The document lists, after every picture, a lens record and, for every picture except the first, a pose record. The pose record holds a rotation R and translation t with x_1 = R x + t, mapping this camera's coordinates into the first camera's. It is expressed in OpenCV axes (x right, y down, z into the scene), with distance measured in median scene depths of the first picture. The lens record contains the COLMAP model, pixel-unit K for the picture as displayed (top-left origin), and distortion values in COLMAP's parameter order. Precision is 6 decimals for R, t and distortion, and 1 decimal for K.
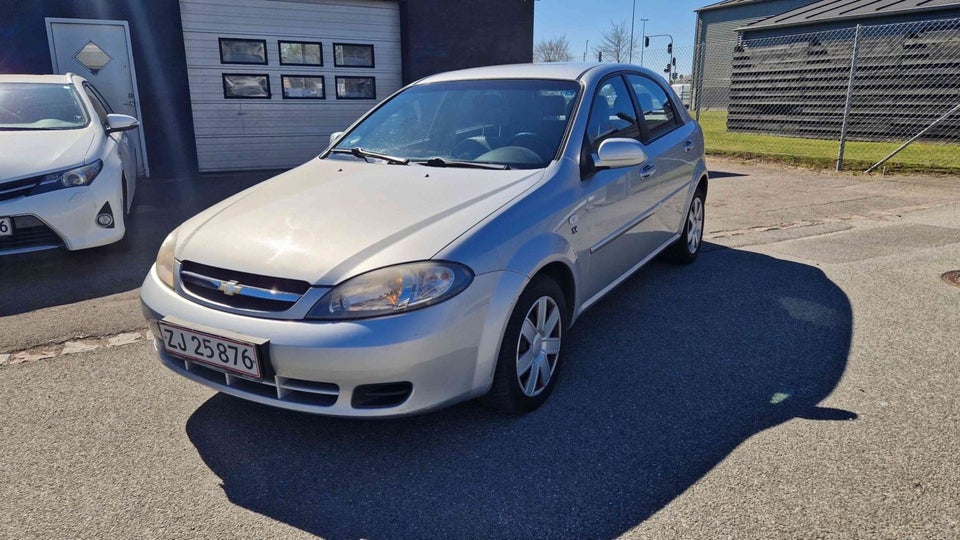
lens RADIAL K [[681.6, 0, 480.0], [0, 681.6, 270.0], [0, 0, 1]] dist [0.076156, -0.080795]
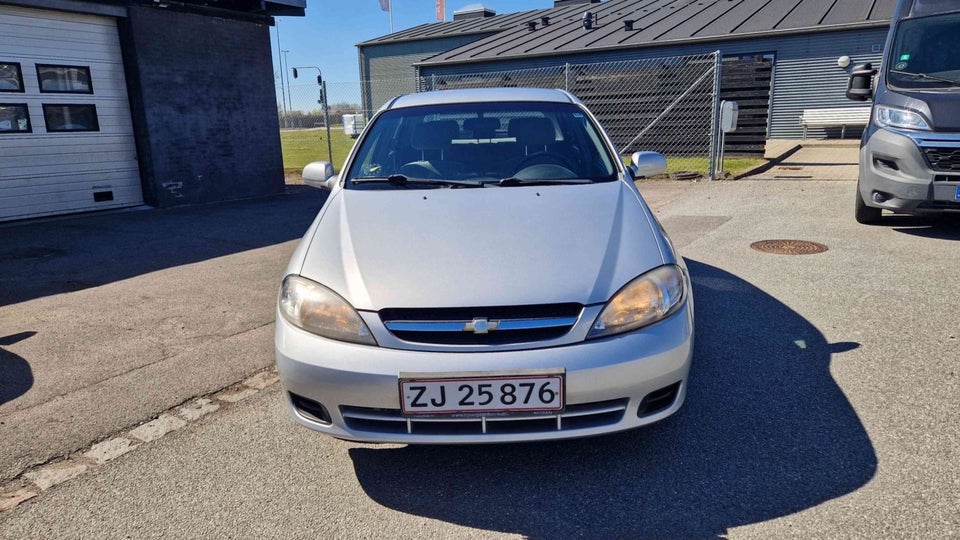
lens RADIAL K [[681.6, 0, 480.0], [0, 681.6, 270.0], [0, 0, 1]] dist [0.076156, -0.080795]
pose [[0.845352, -0.128421, 0.518544, -0.618848], [0.150618, 0.988592, -0.000712, -0.034752], [-0.512537, 0.078704, 0.855051, 0.165021]]
